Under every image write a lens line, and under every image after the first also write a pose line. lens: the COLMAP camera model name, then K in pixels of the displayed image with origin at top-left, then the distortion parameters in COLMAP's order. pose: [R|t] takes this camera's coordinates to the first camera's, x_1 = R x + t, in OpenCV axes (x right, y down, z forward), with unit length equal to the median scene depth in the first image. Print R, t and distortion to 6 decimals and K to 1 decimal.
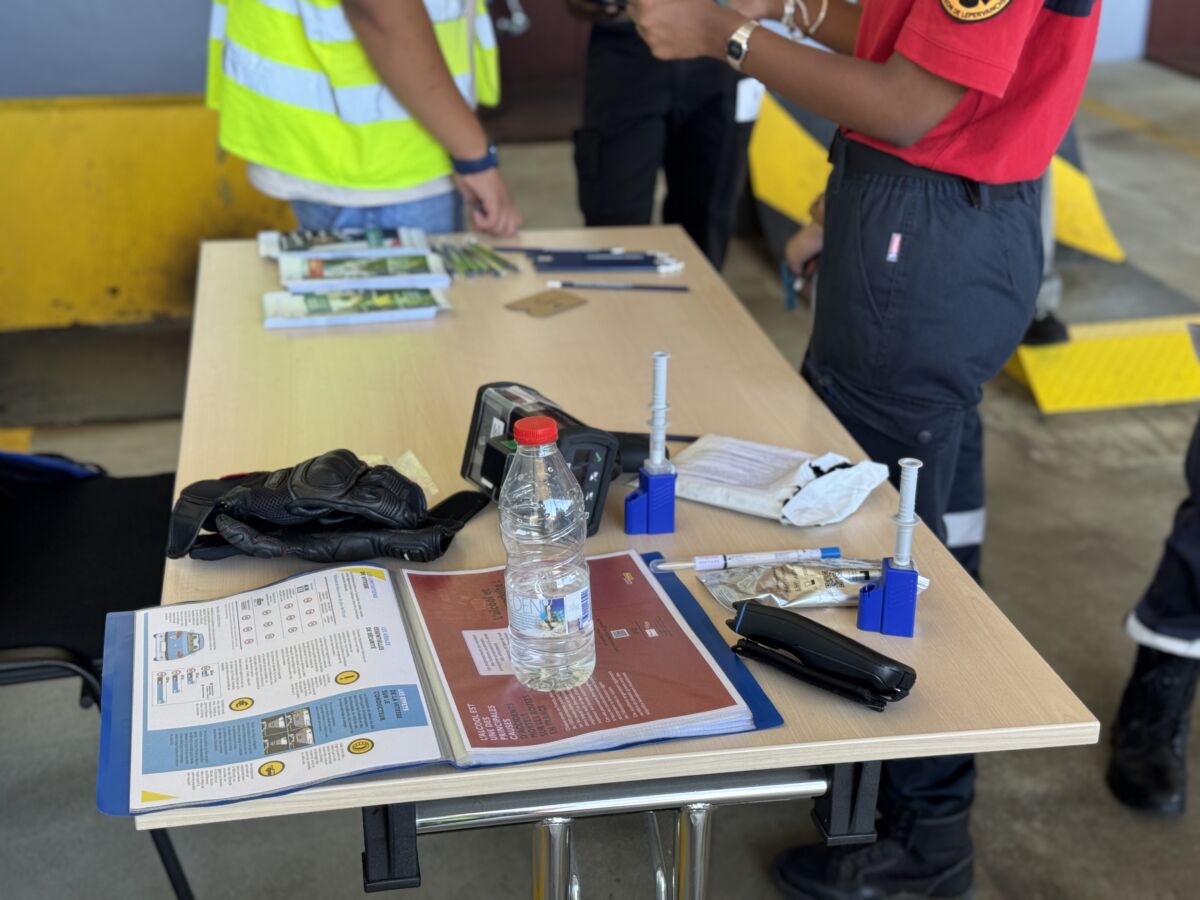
lens RADIAL K [[1646.9, 0, 600.0], [0, 1646.9, 450.0], [0, 0, 1]] dist [0.120224, -0.002305]
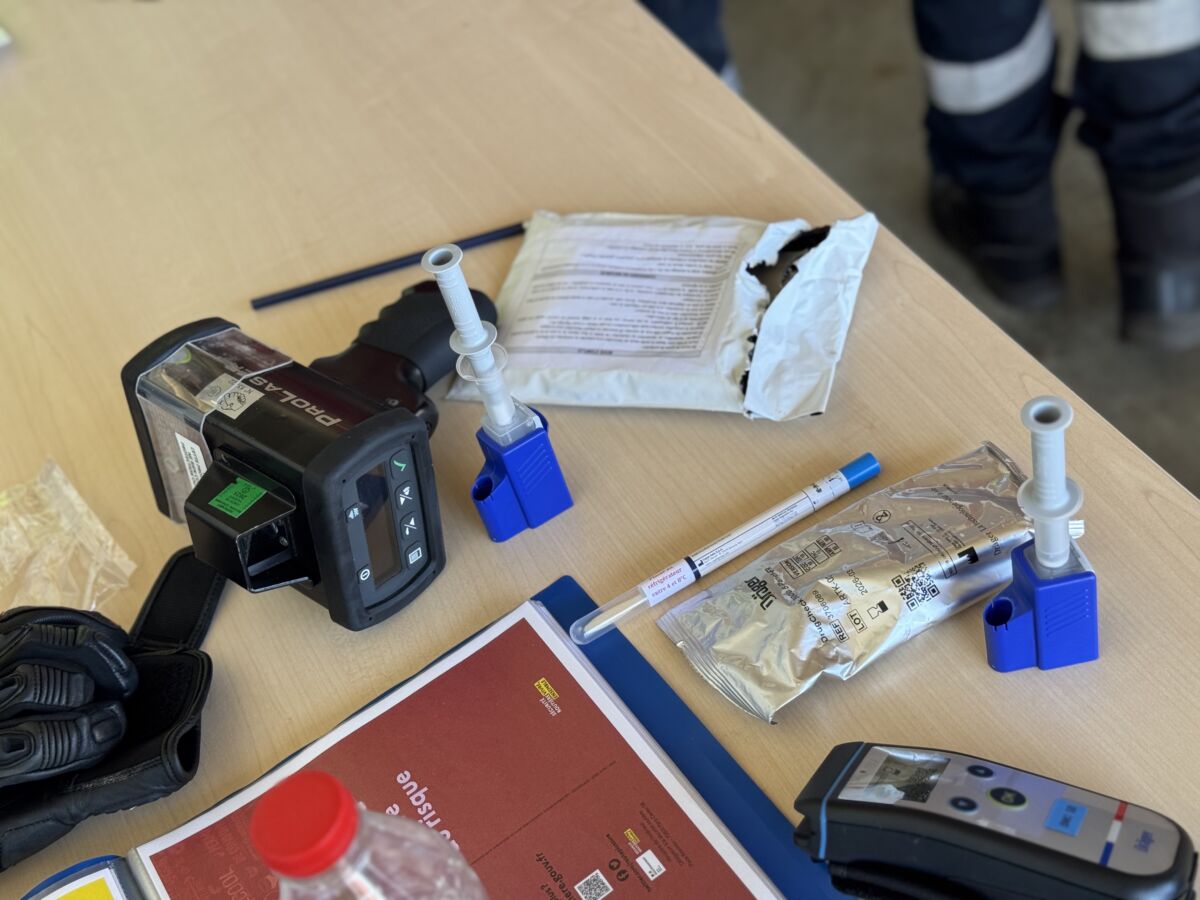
lens RADIAL K [[1646.9, 0, 600.0], [0, 1646.9, 450.0], [0, 0, 1]] dist [0.120224, -0.002305]
pose [[0.929244, -0.367491, 0.038160, 0.040065], [0.320618, 0.853399, 0.410992, -0.197276], [-0.183602, -0.369677, 0.910840, 0.516656]]
